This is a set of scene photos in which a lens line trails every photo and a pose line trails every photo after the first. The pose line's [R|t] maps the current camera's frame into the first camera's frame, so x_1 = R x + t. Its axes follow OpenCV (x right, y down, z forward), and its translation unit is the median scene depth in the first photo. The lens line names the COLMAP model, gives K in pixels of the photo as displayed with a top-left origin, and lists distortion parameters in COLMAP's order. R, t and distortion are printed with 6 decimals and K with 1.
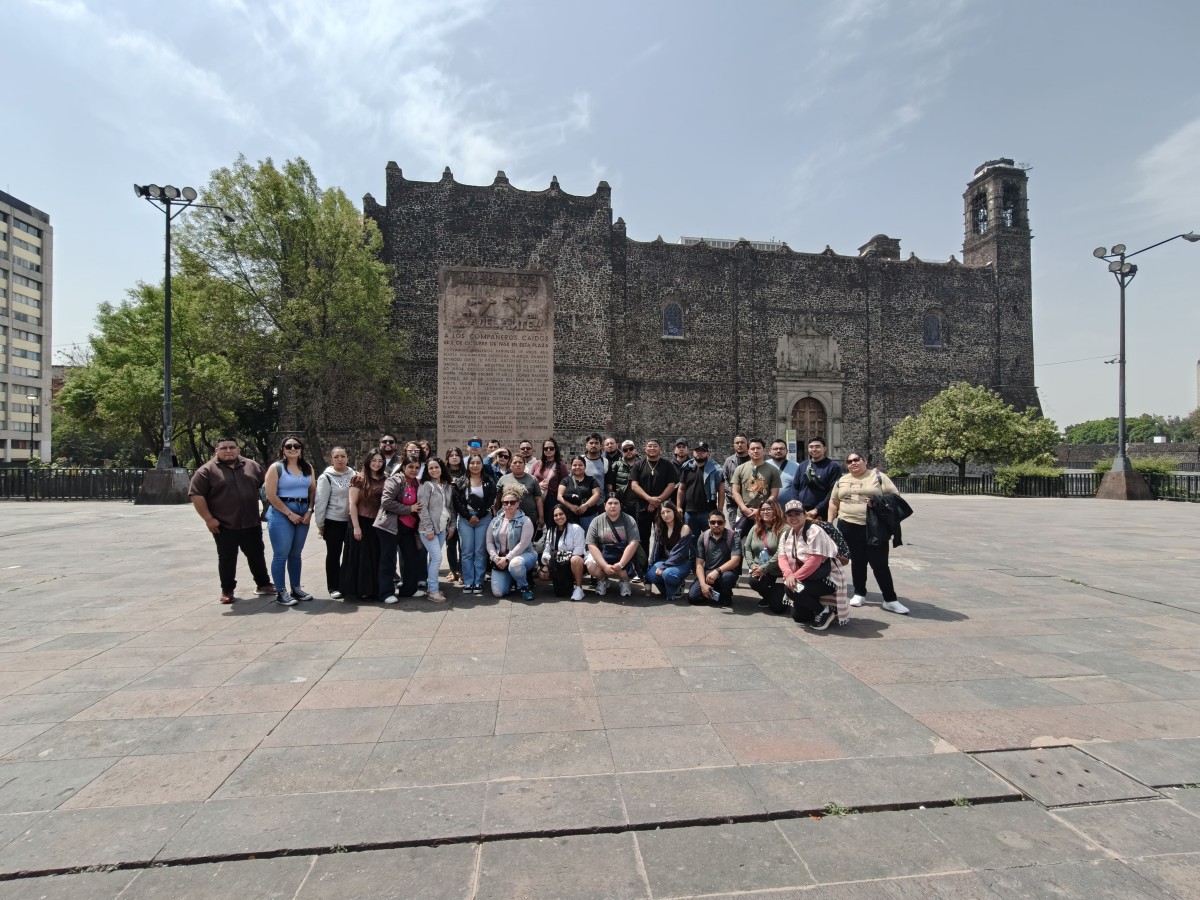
lens RADIAL K [[475.5, 0, 598.4], [0, 475.5, 454.5], [0, 0, 1]] dist [-0.000950, -0.003849]
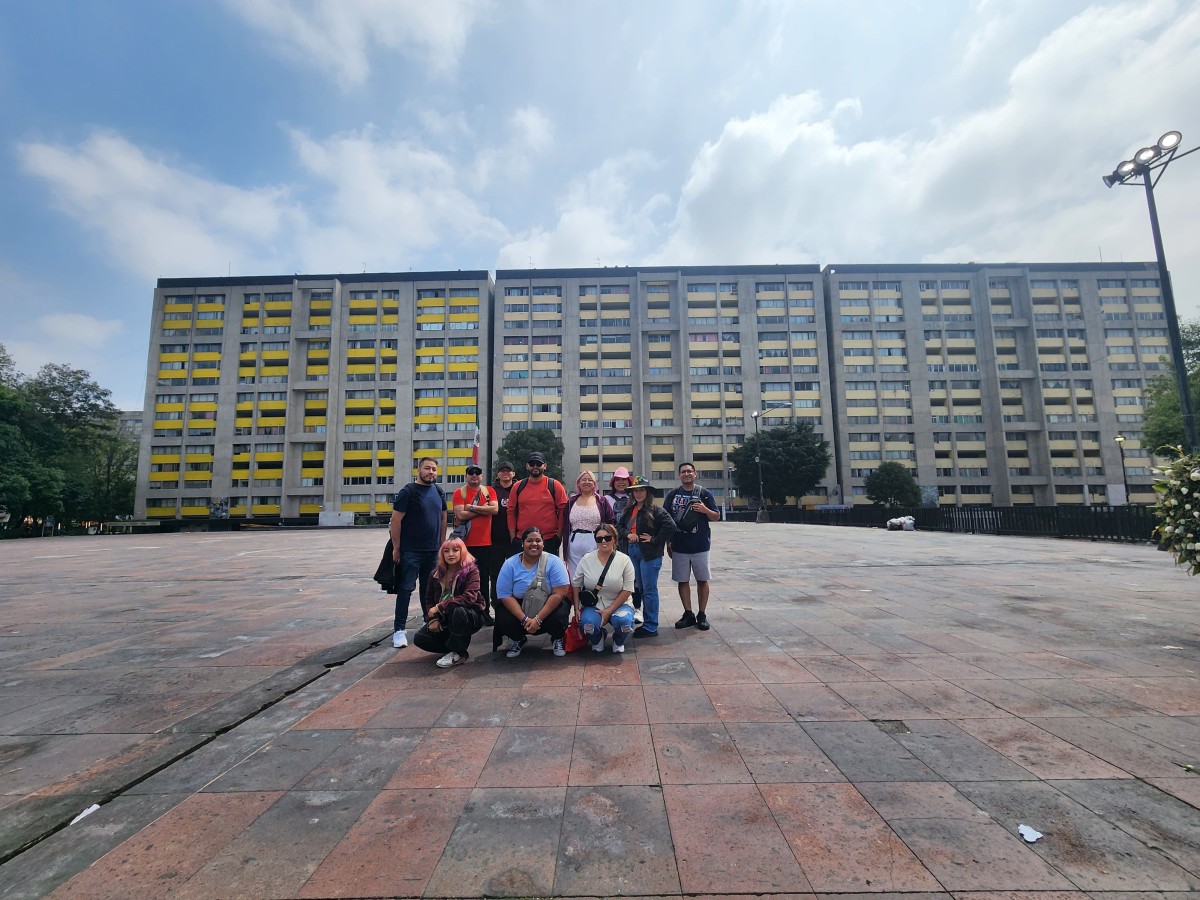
lens RADIAL K [[475.5, 0, 598.4], [0, 475.5, 454.5], [0, 0, 1]] dist [-0.000950, -0.003849]
pose [[-0.207281, -0.115578, -0.971430, -0.017418], [0.015618, 0.992479, -0.121415, 0.017440], [0.978157, -0.040339, -0.203917, 0.251357]]
